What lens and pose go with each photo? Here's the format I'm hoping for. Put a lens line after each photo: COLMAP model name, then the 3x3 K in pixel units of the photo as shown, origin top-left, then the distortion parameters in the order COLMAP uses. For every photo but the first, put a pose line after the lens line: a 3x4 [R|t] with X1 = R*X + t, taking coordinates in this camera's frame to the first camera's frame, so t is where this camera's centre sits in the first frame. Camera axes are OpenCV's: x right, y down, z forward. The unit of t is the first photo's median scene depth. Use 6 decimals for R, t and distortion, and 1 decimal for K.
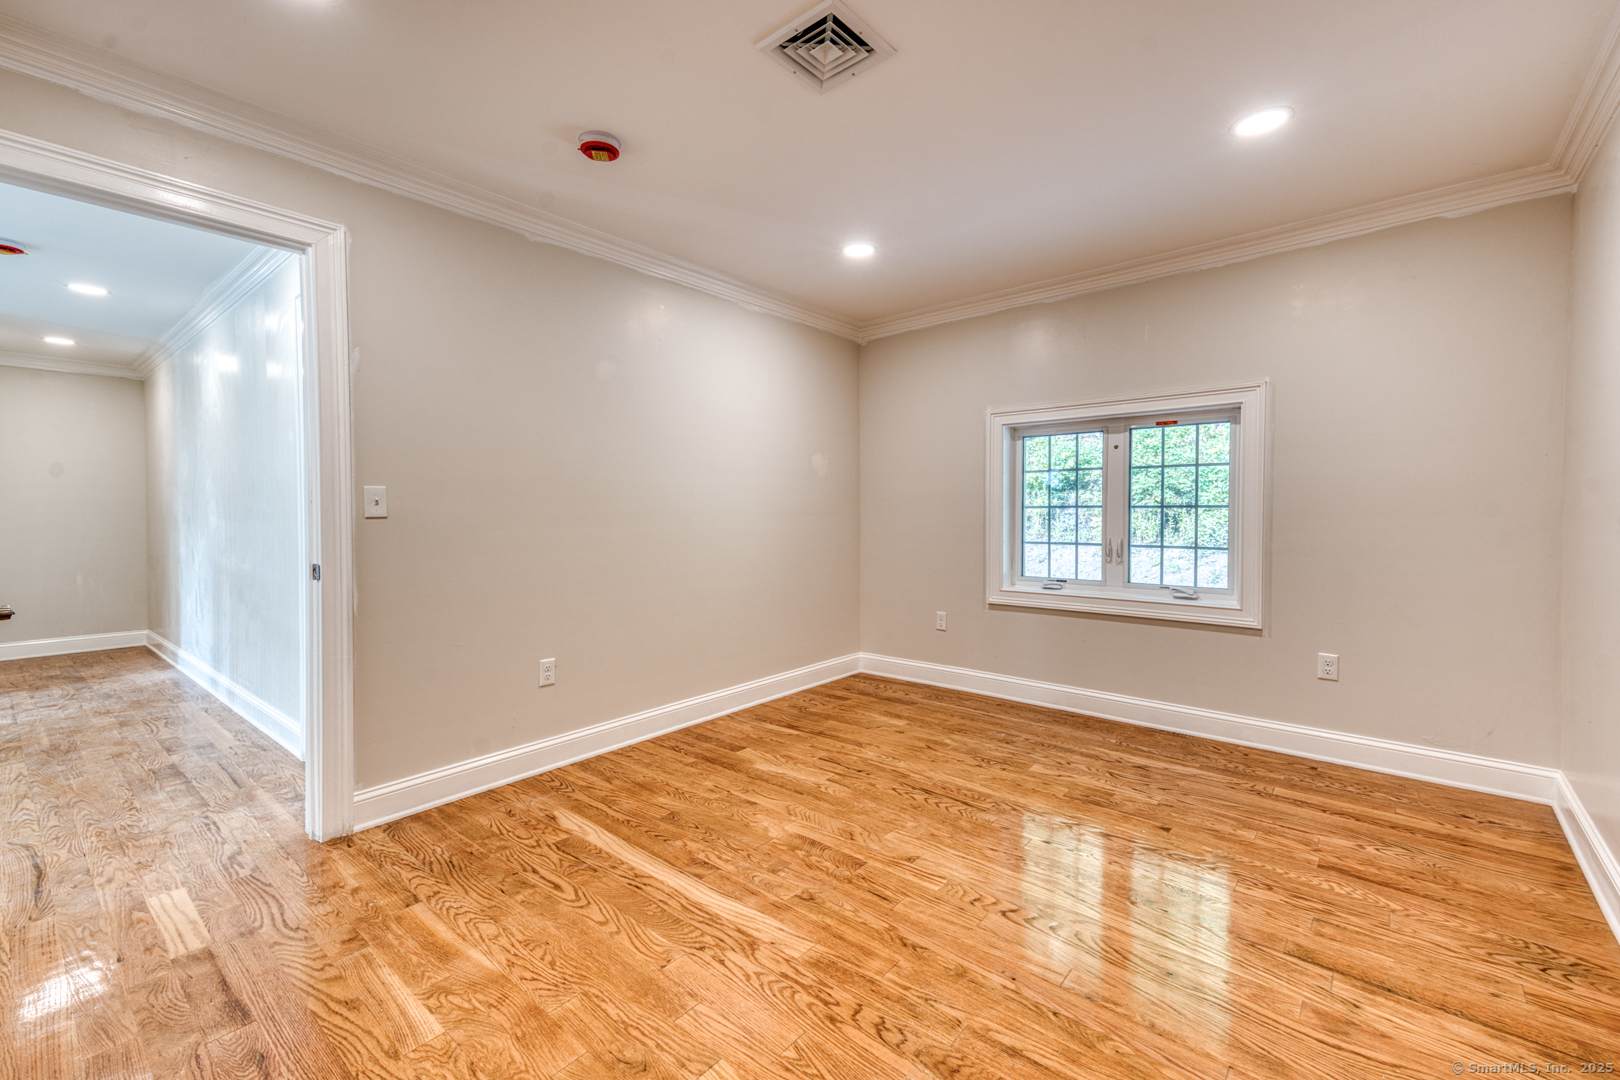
lens RADIAL K [[681.3, 0, 843.5], [0, 681.3, 522.1], [0, 0, 1]] dist [0.036601, -0.006355]
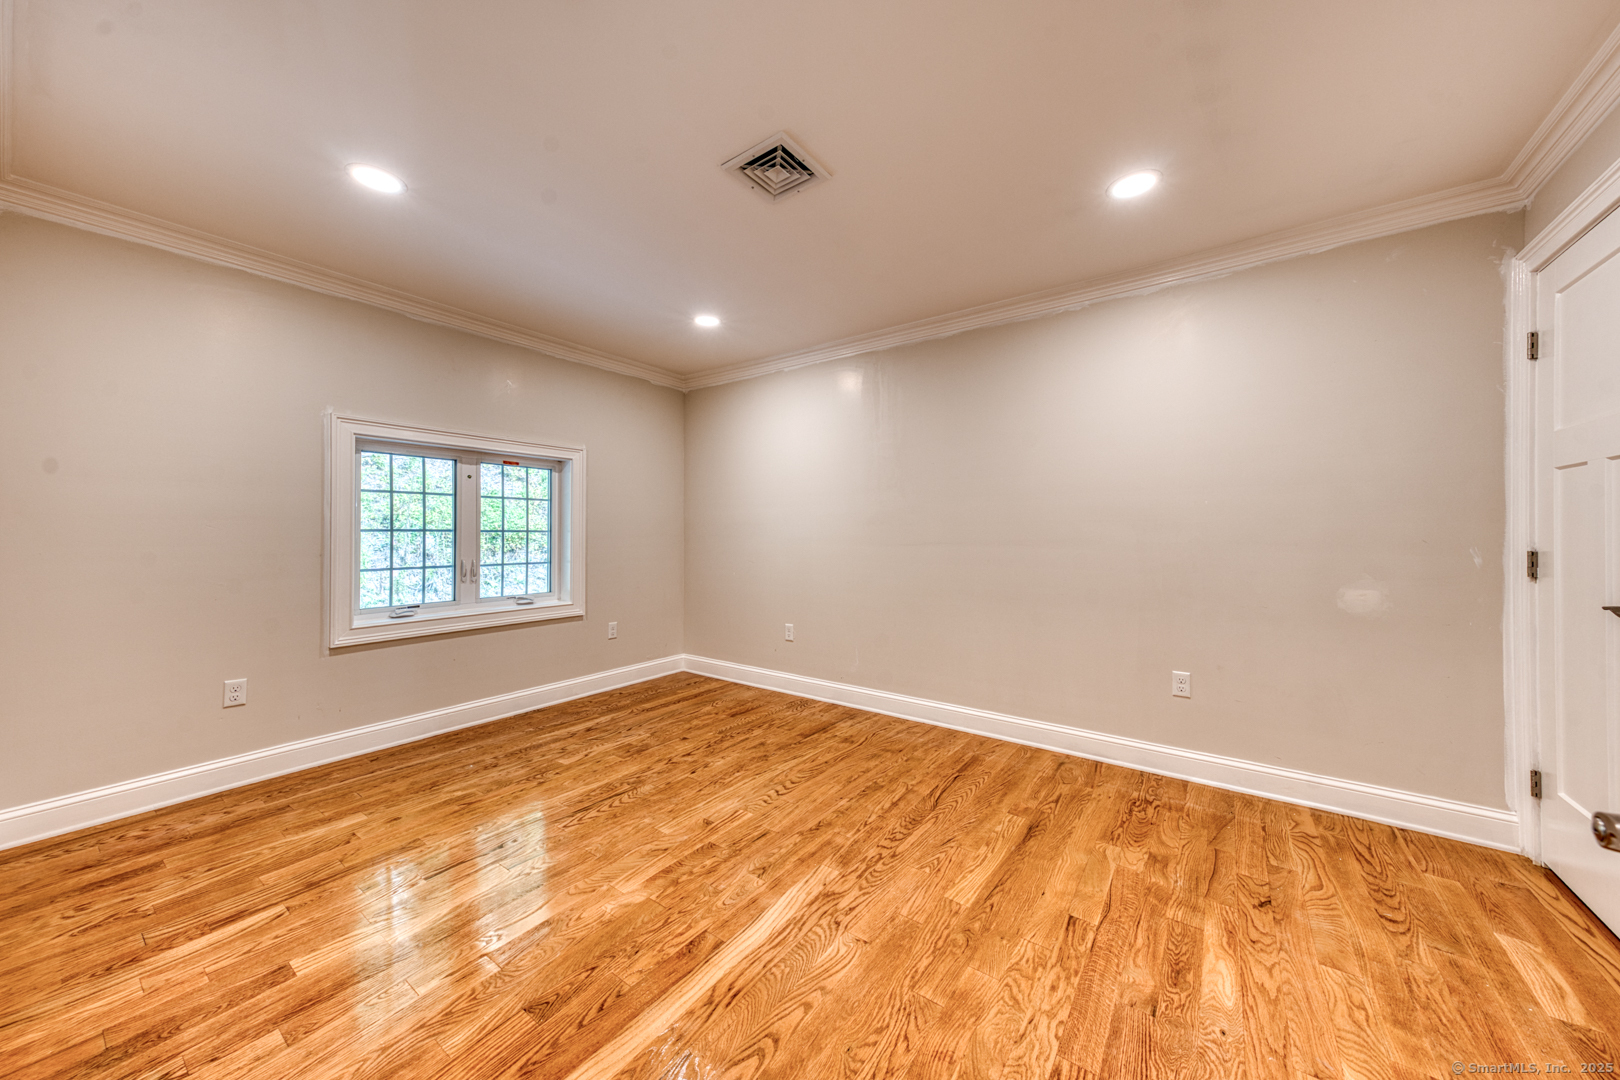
lens RADIAL K [[550.6, 0, 804.4], [0, 550.6, 530.5], [0, 0, 1]] dist [0.017214, -0.000383]
pose [[-0.034103, 0.006321, 0.999398, -0.693787], [0.016671, 0.999844, -0.005755, -0.012558], [-0.999279, 0.016465, -0.034203, 0.668505]]
